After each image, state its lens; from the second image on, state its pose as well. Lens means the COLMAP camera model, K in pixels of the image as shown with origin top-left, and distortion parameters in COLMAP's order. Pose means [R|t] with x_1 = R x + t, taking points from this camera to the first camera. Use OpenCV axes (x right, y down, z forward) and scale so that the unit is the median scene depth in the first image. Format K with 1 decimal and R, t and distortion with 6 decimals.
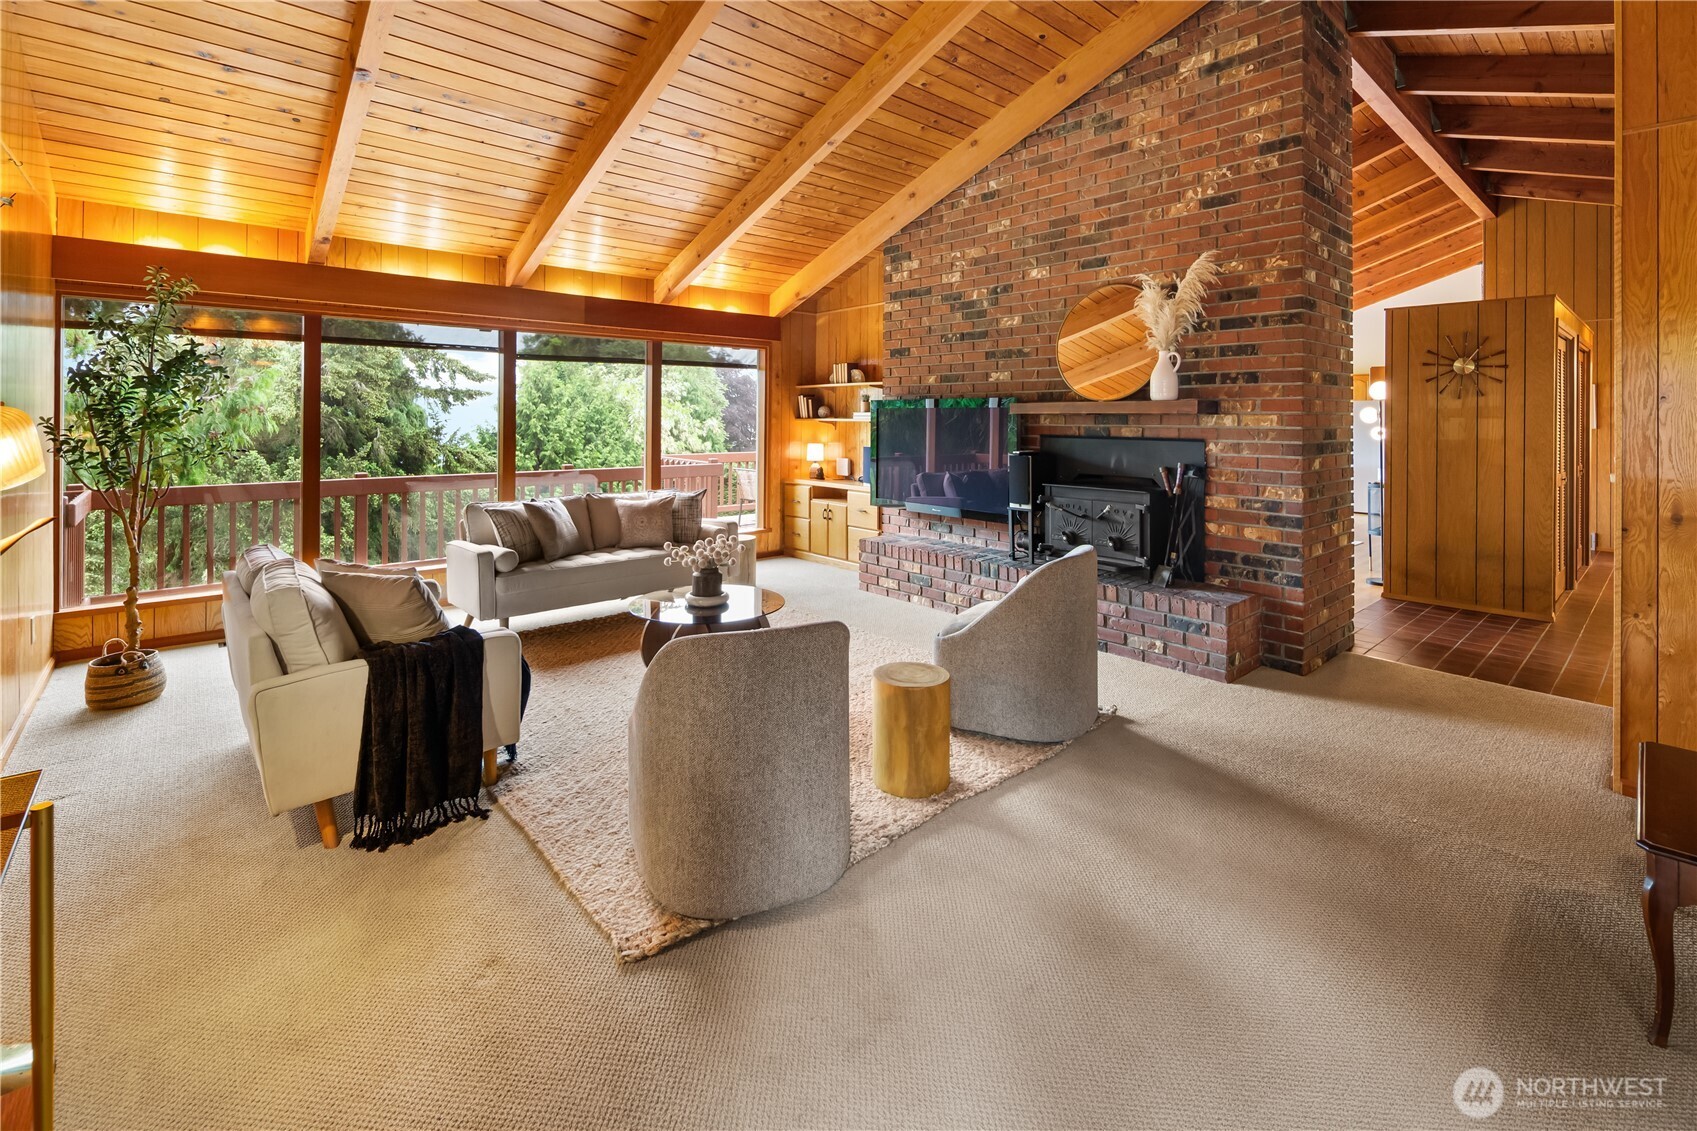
lens RADIAL K [[743.1, 0, 853.3], [0, 743.1, 412.1], [0, 0, 1]] dist [0.000352, -0.000781]
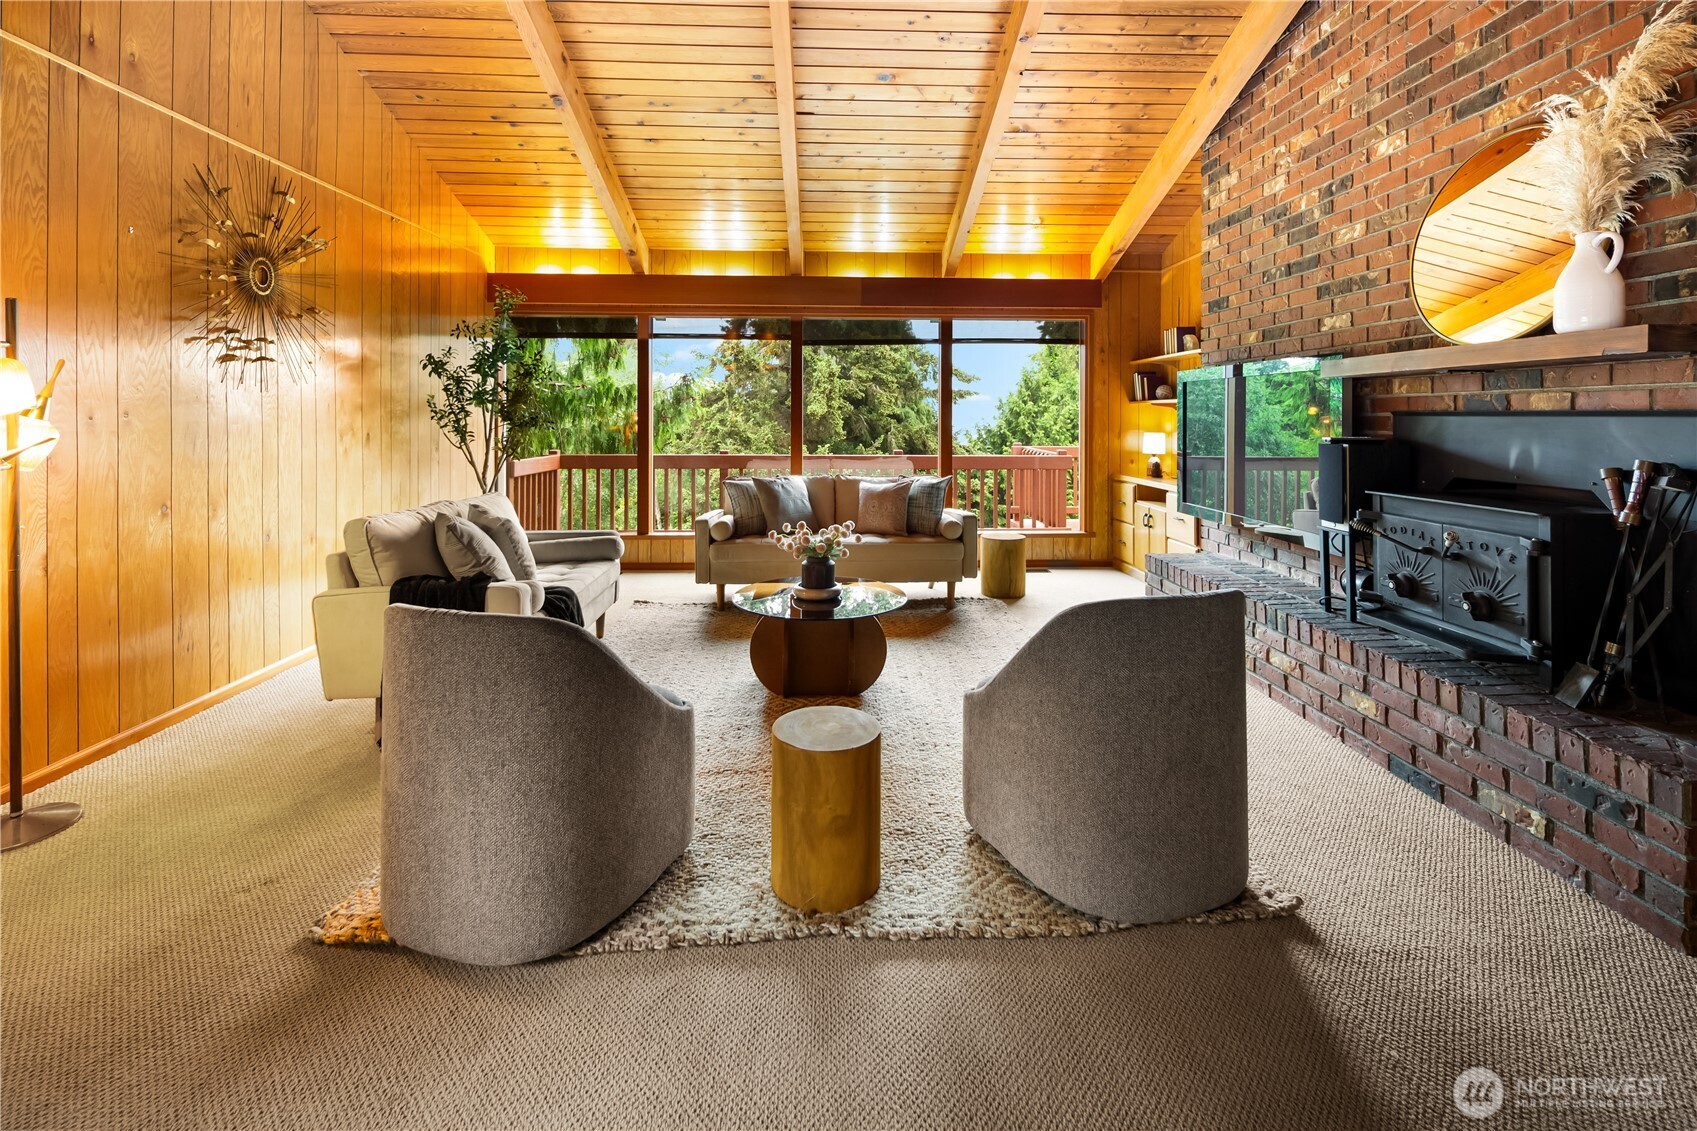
lens RADIAL K [[743.1, 0, 853.3], [0, 743.1, 412.1], [0, 0, 1]] dist [0.000352, -0.000781]
pose [[0.777406, -0.005520, -0.628974, 0.284088], [0.005211, 0.999984, -0.002334, 0.029200], [0.628977, -0.001463, 0.777422, 0.247562]]
